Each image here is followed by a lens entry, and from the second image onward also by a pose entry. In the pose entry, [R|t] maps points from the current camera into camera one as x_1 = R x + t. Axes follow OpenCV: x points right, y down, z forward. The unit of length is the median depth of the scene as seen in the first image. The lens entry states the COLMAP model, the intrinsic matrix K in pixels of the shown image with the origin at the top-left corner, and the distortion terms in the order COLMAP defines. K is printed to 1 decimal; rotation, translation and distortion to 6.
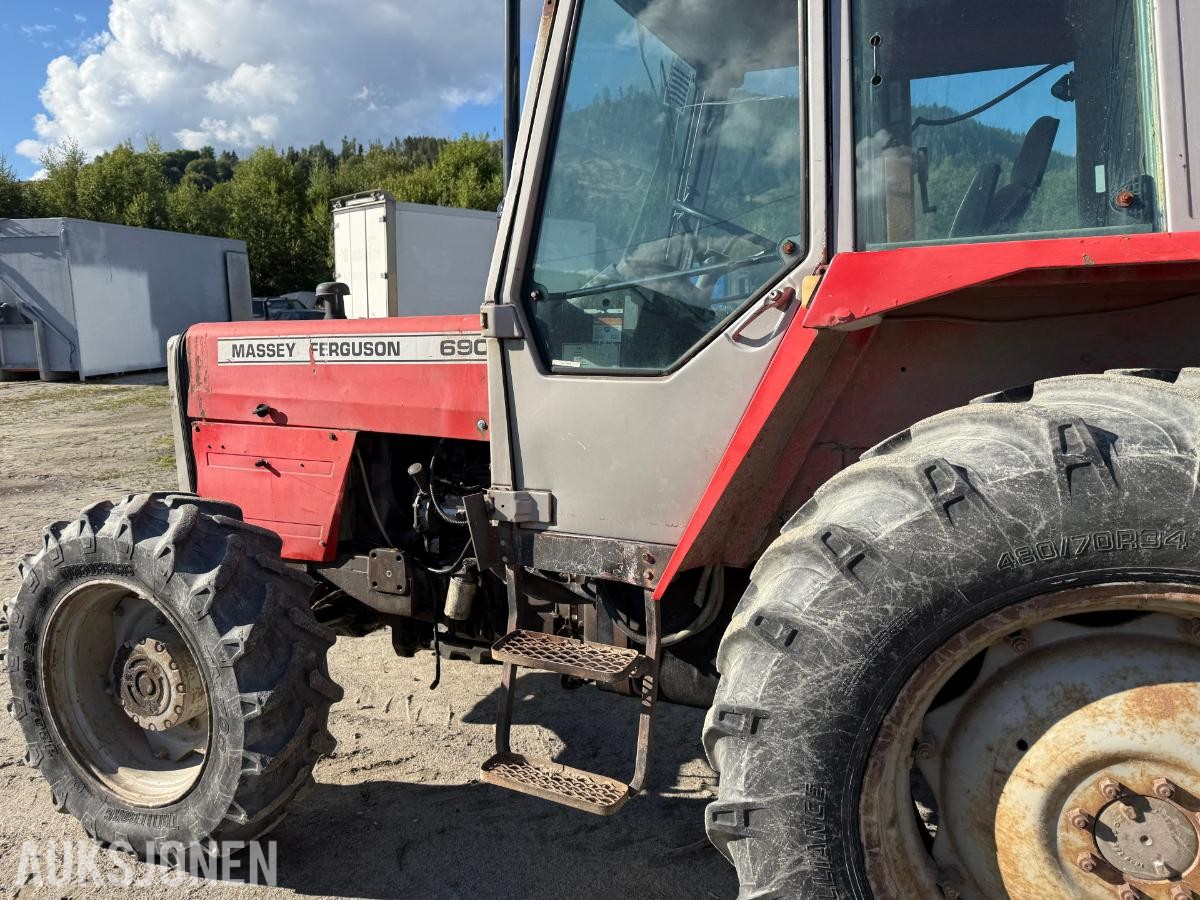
lens RADIAL K [[849.0, 0, 595.4], [0, 849.0, 456.8], [0, 0, 1]] dist [0.040154, -0.051339]
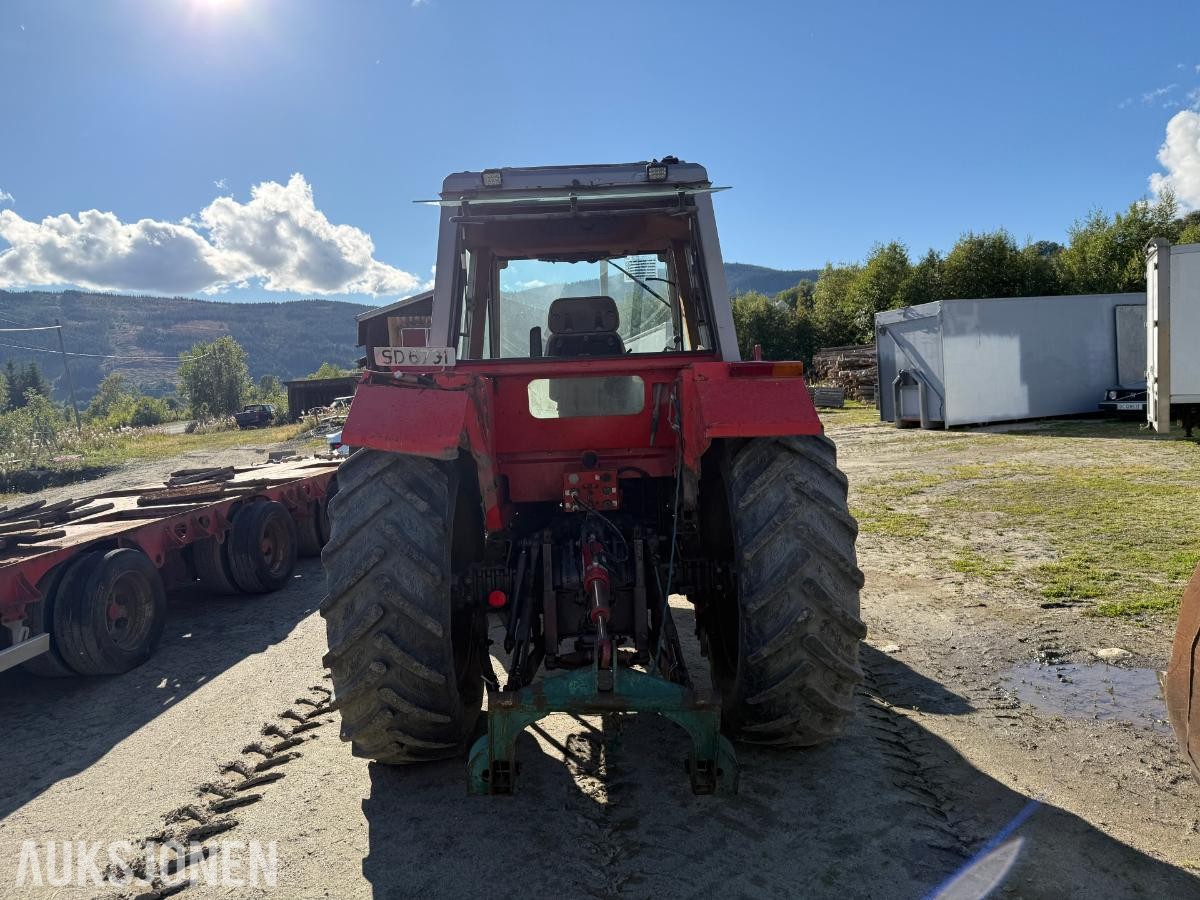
lens RADIAL K [[849.0, 0, 608.7], [0, 849.0, 433.4], [0, 0, 1]] dist [0.040154, -0.051339]
pose [[0.422855, 0.017196, -0.906034, 1.850847], [-0.094264, 0.995231, -0.025105, -0.029098], [0.901281, 0.096022, 0.422459, 0.214744]]
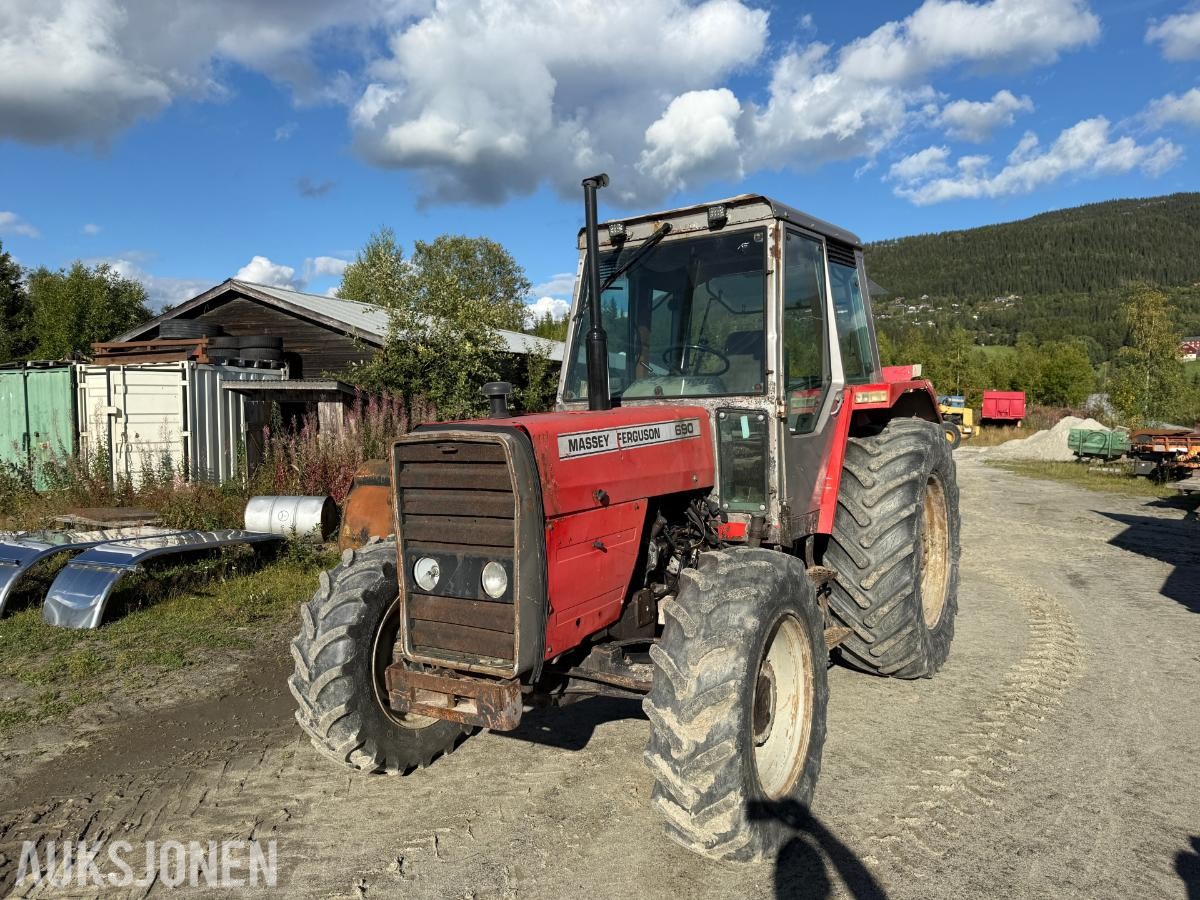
lens RADIAL K [[849.0, 0, 604.6], [0, 849.0, 451.7], [0, 0, 1]] dist [0.040154, -0.051339]
pose [[0.134183, -0.056370, 0.989352, -1.609813], [0.176610, 0.983757, 0.032098, -0.158616], [-0.975092, 0.170423, 0.141959, 0.906065]]
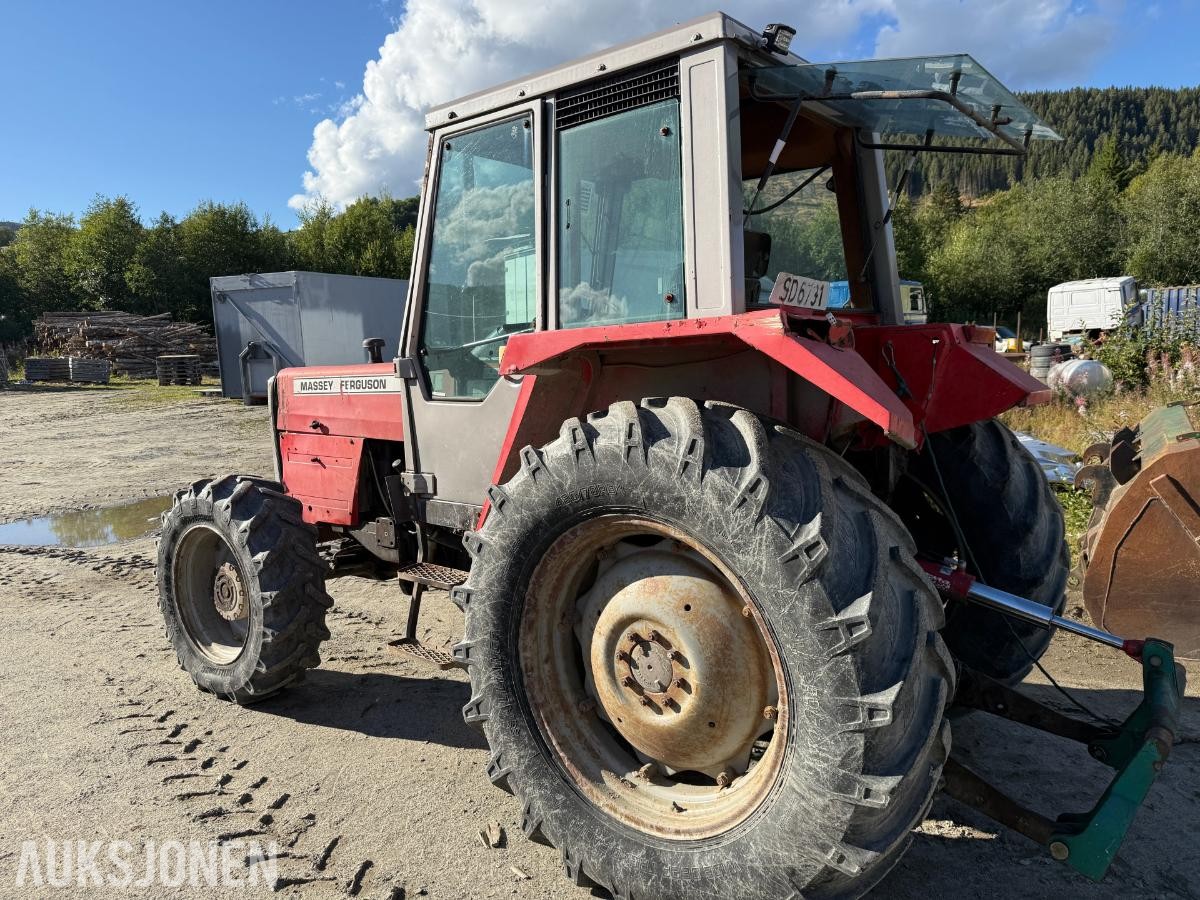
lens RADIAL K [[849.0, 0, 590.5], [0, 849.0, 449.0], [0, 0, 1]] dist [0.040154, -0.051339]
pose [[0.968787, 0.004706, -0.247848, 0.507823], [-0.012597, 0.999463, -0.030262, 0.031291], [0.247572, 0.032439, 0.968326, -0.384867]]
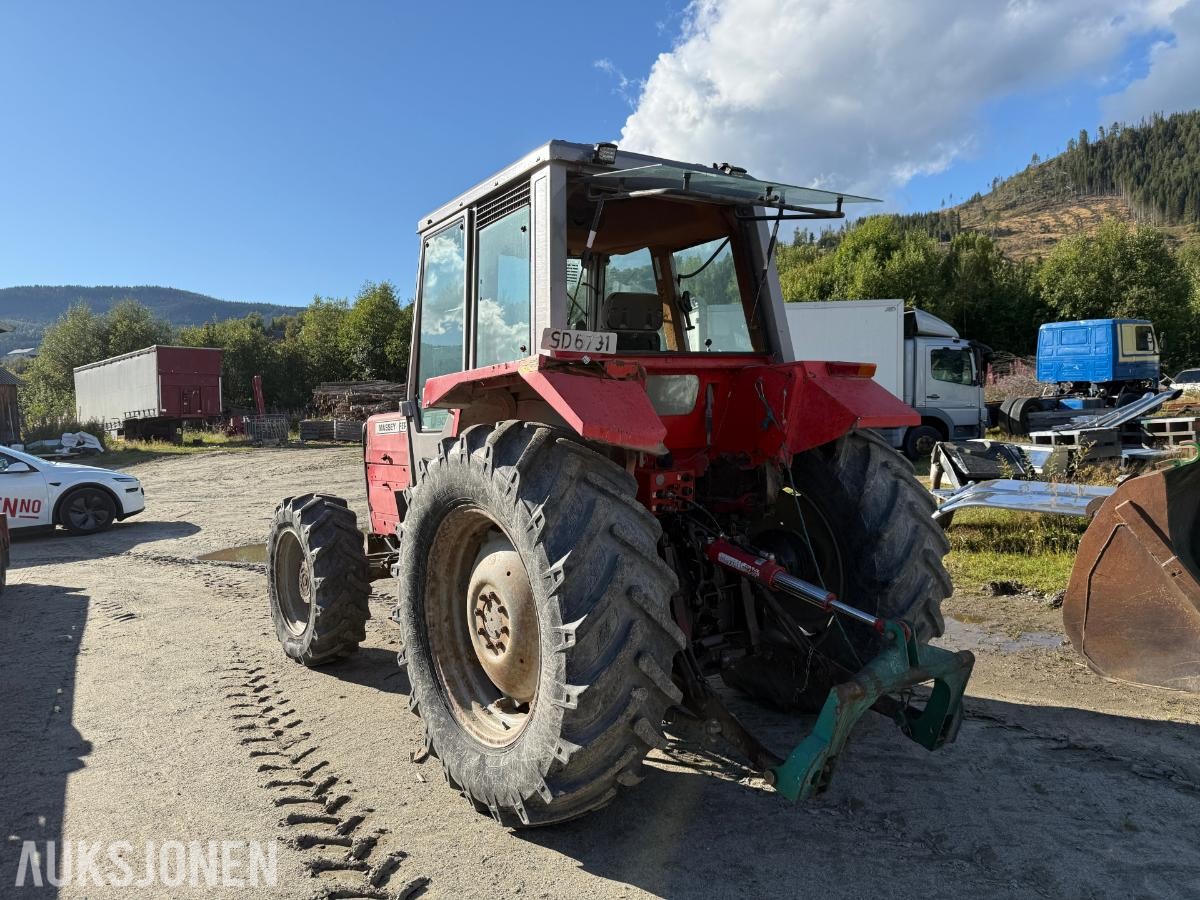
lens RADIAL K [[849.0, 0, 595.0], [0, 849.0, 445.9], [0, 0, 1]] dist [0.040154, -0.051339]
pose [[0.866200, -0.021966, -0.499214, 1.099814], [-0.029479, 0.995047, -0.094933, 0.099416], [0.498827, 0.096947, 0.861262, -0.487900]]
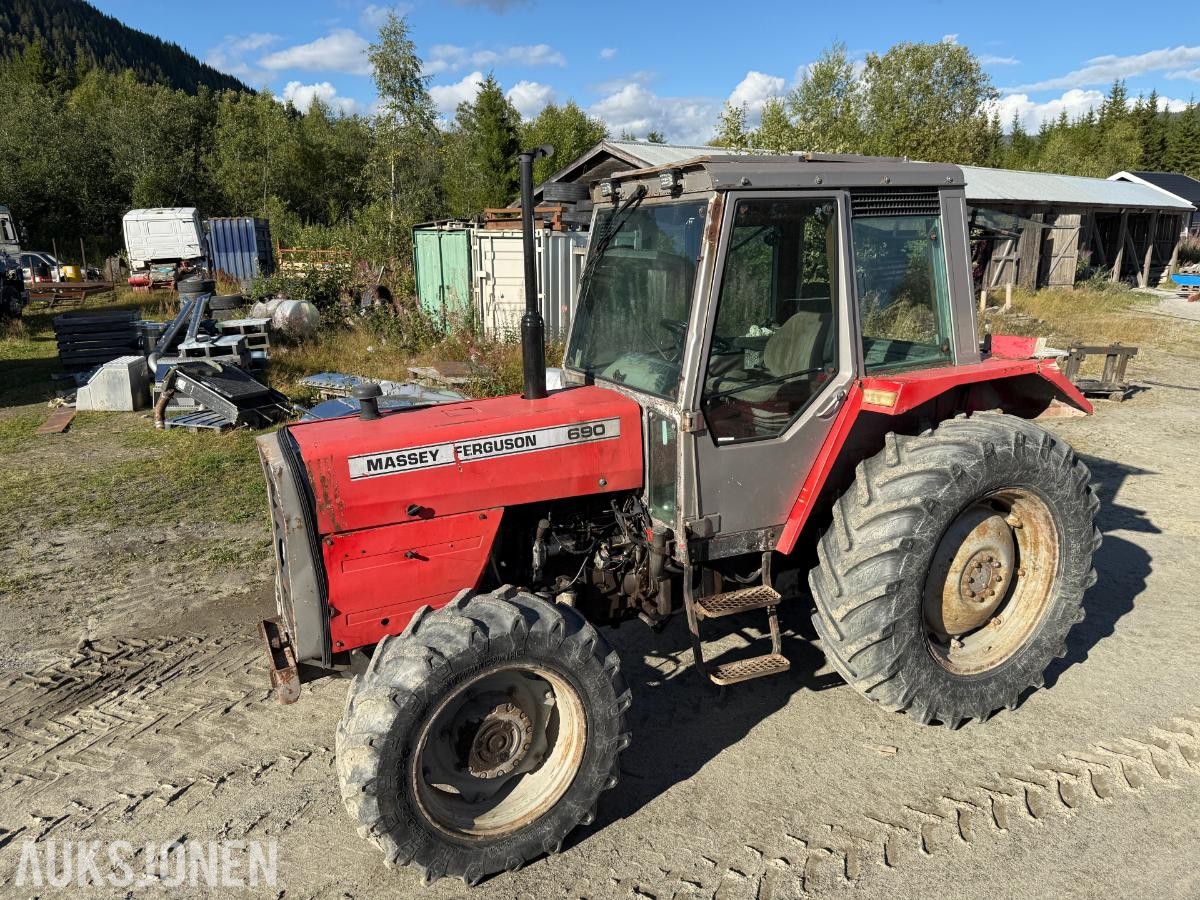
lens RADIAL K [[849.0, 0, 596.8], [0, 849.0, 459.6], [0, 0, 1]] dist [0.040154, -0.051339]
pose [[0.638150, -0.206258, 0.741770, -1.177993], [0.133801, 0.978497, 0.156972, -0.296772], [-0.758196, -0.000922, 0.652026, 0.056710]]
